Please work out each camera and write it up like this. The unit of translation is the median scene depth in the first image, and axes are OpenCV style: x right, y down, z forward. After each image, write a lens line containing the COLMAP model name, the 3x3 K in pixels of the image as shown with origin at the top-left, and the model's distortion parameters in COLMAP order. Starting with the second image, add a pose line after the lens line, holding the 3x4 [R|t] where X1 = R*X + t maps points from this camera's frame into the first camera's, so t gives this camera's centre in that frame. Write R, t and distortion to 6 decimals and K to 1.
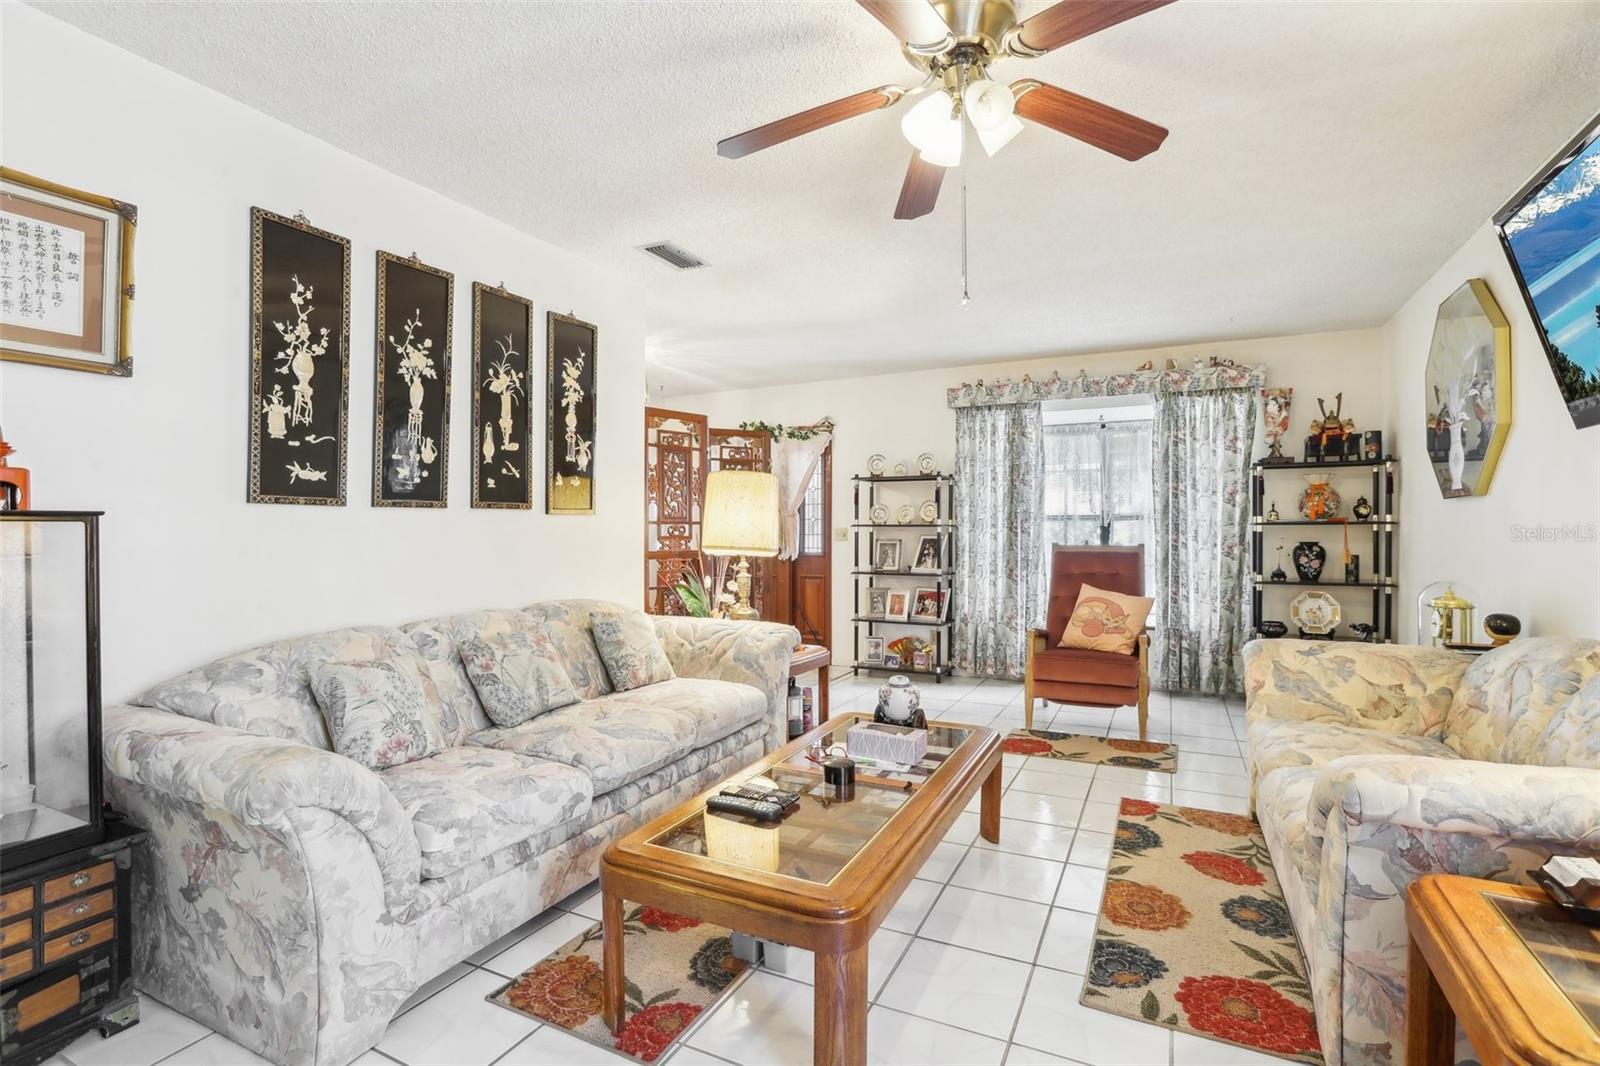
lens RADIAL K [[741.9, 0, 794.5], [0, 741.9, 528.4], [0, 0, 1]] dist [-0.025993, 0.003201]
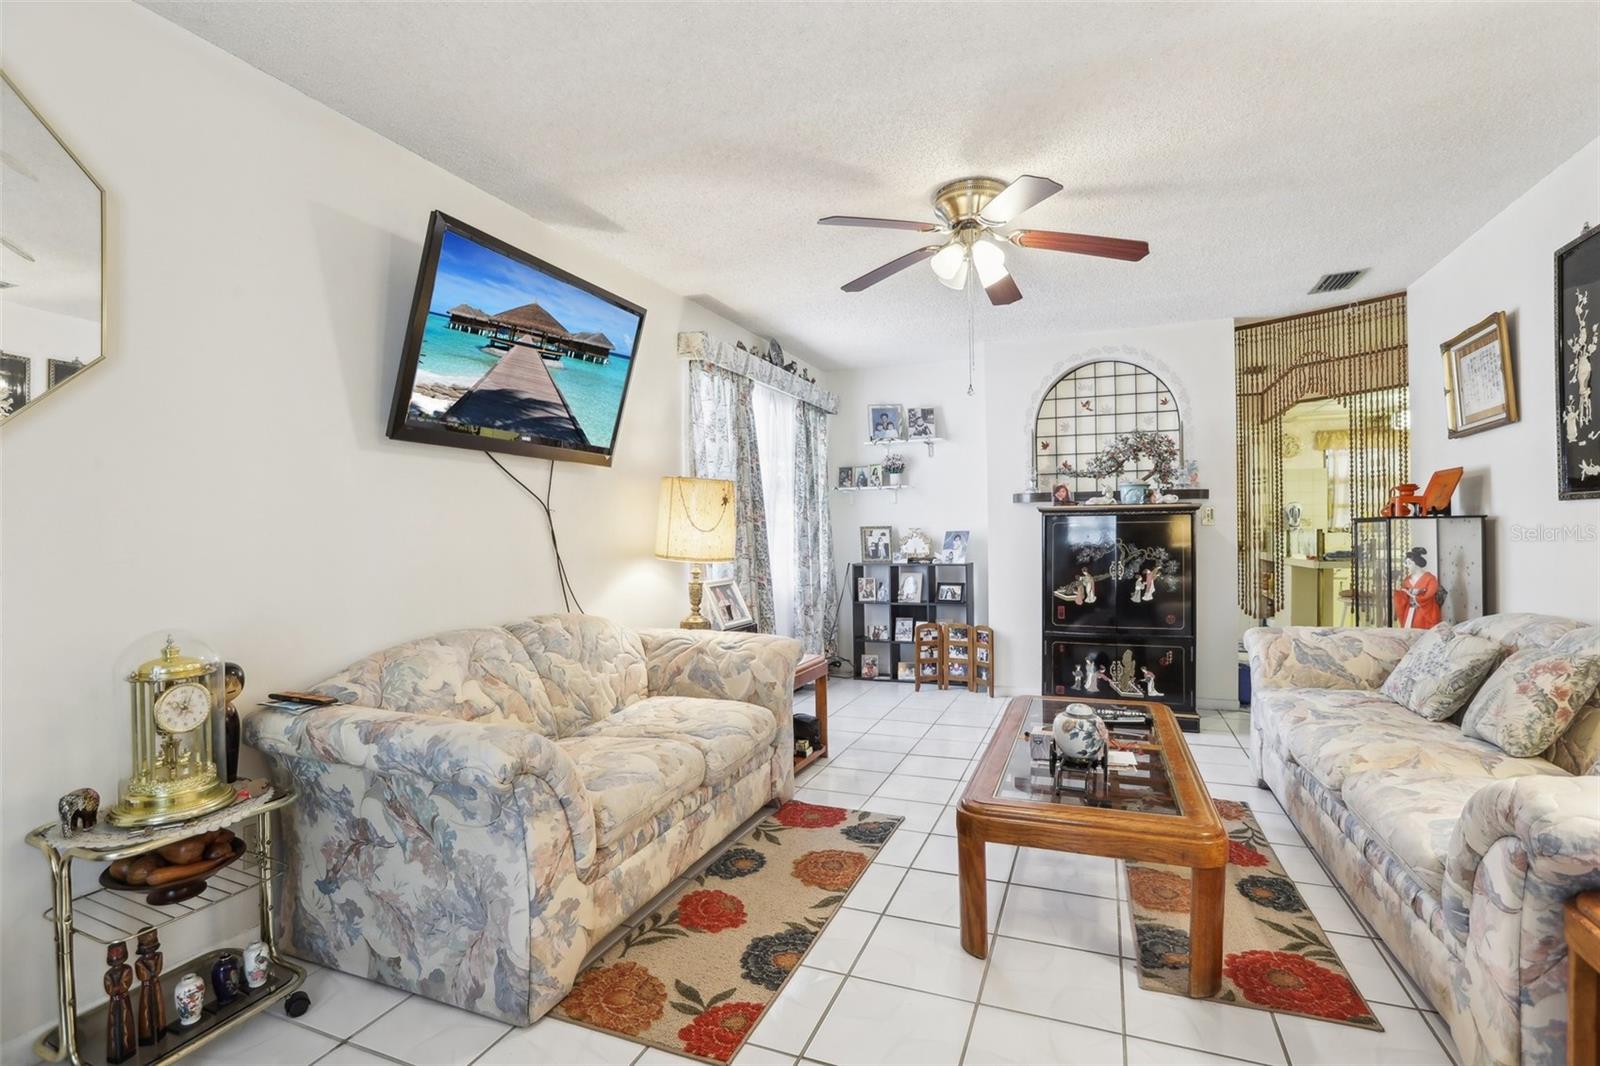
lens RADIAL K [[741.9, 0, 803.2], [0, 741.9, 535.0], [0, 0, 1]] dist [-0.025993, 0.003201]
pose [[-0.995488, 0.009436, -0.094416, 0.569483], [0.010228, 0.999916, -0.007902, 0.016872], [0.094334, -0.008832, -0.995501, 1.954684]]
